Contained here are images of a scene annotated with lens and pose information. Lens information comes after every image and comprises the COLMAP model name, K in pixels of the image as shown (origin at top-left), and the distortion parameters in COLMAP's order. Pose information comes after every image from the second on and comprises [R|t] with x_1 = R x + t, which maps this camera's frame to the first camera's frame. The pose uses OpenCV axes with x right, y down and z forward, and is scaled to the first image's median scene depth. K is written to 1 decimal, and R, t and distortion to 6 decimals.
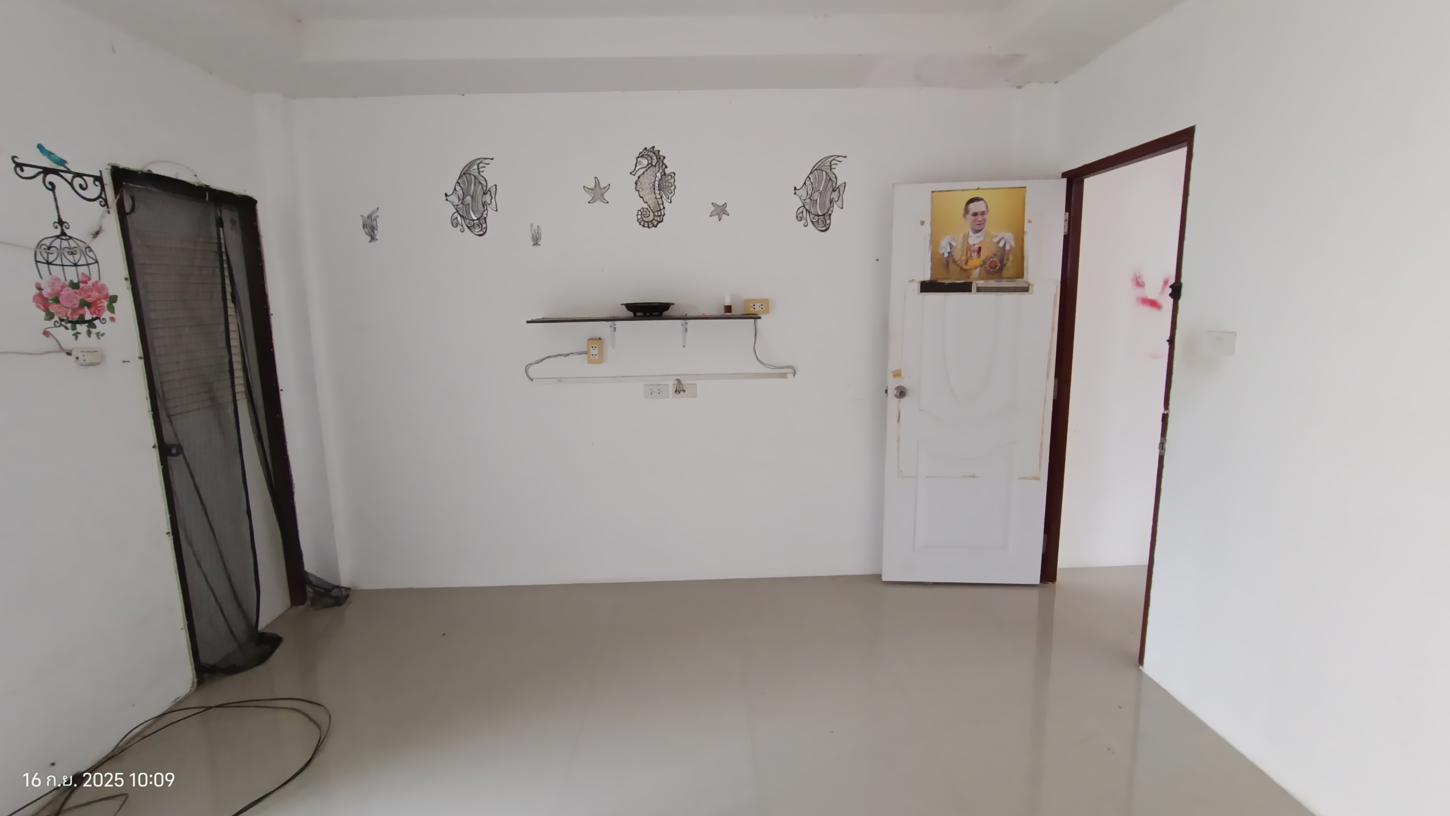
lens RADIAL K [[672.3, 0, 719.5], [0, 672.3, 417.5], [0, 0, 1]] dist [-0.015730, 0.010792]
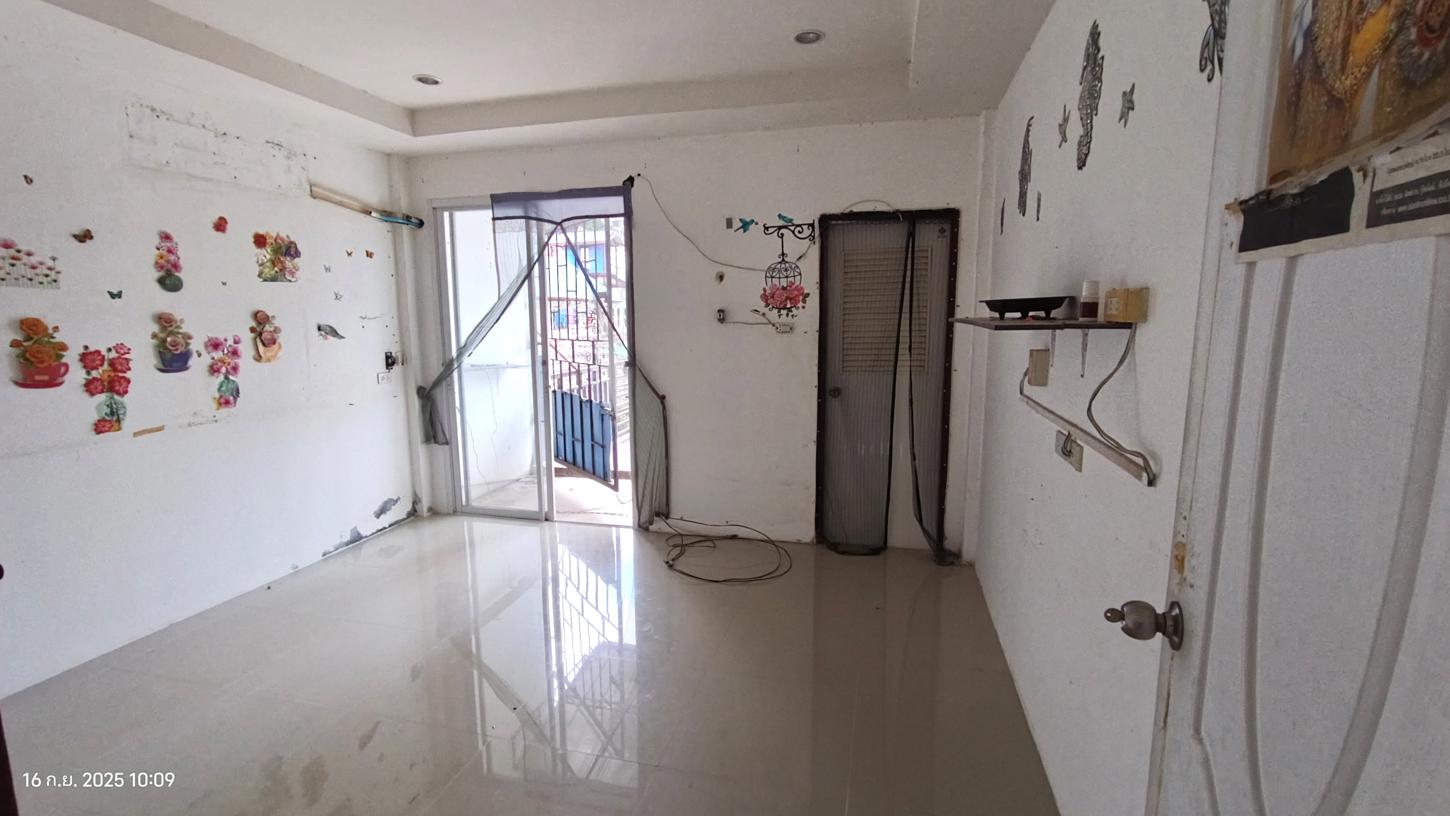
lens RADIAL K [[672.3, 0, 722.2], [0, 672.3, 413.0], [0, 0, 1]] dist [-0.015730, 0.010792]
pose [[-0.283021, 0.165776, -0.944678, 0.571401], [-0.148920, 0.965409, 0.214030, -0.155764], [0.947482, 0.201256, -0.248544, 0.898634]]
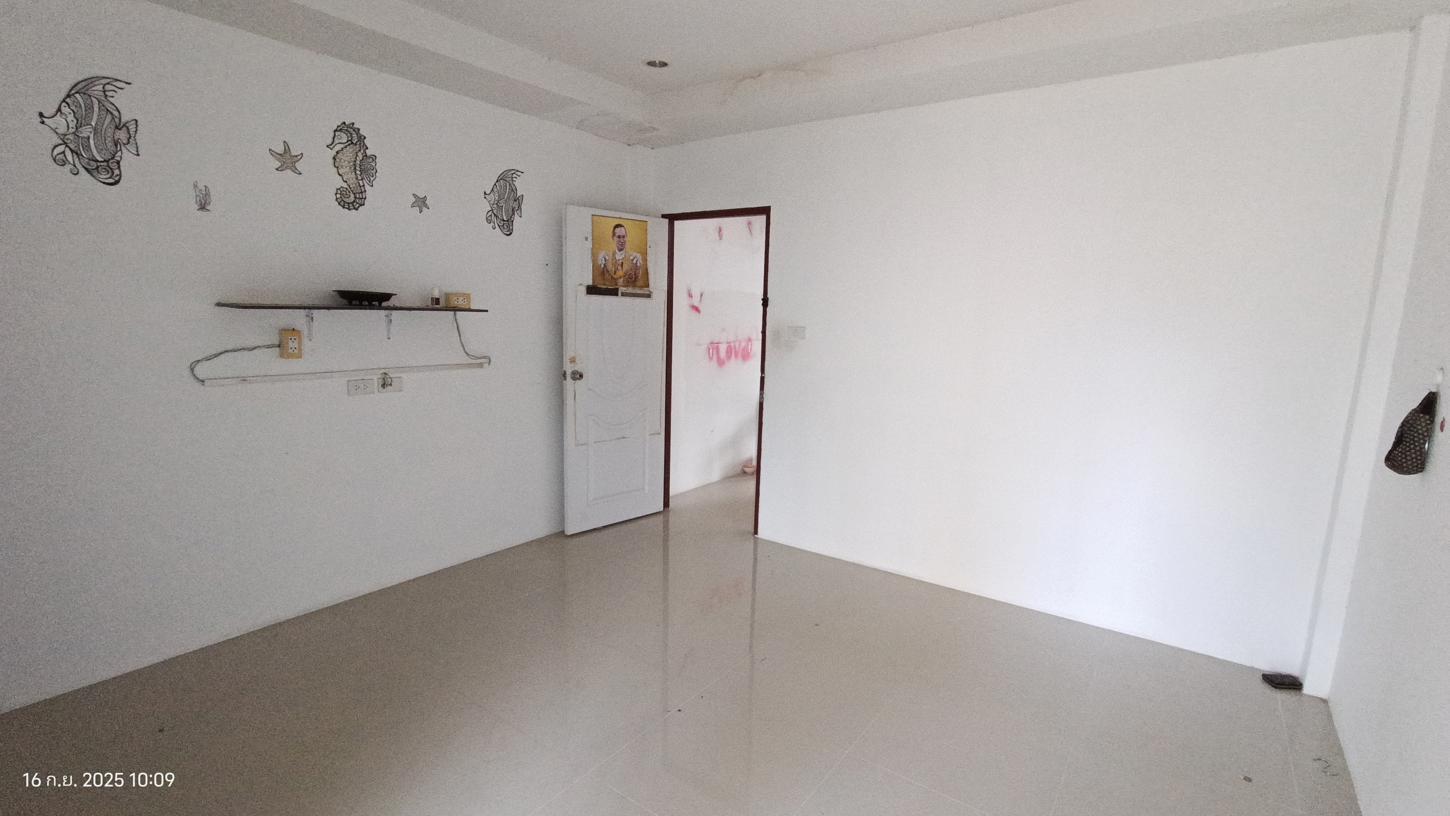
lens RADIAL K [[672.3, 0, 713.0], [0, 672.3, 417.6], [0, 0, 1]] dist [-0.015730, 0.010792]
pose [[0.615639, -0.092325, 0.782601, -0.552063], [0.095058, 0.994562, 0.042553, 0.010420], [-0.782274, 0.048195, 0.621068, 0.053419]]
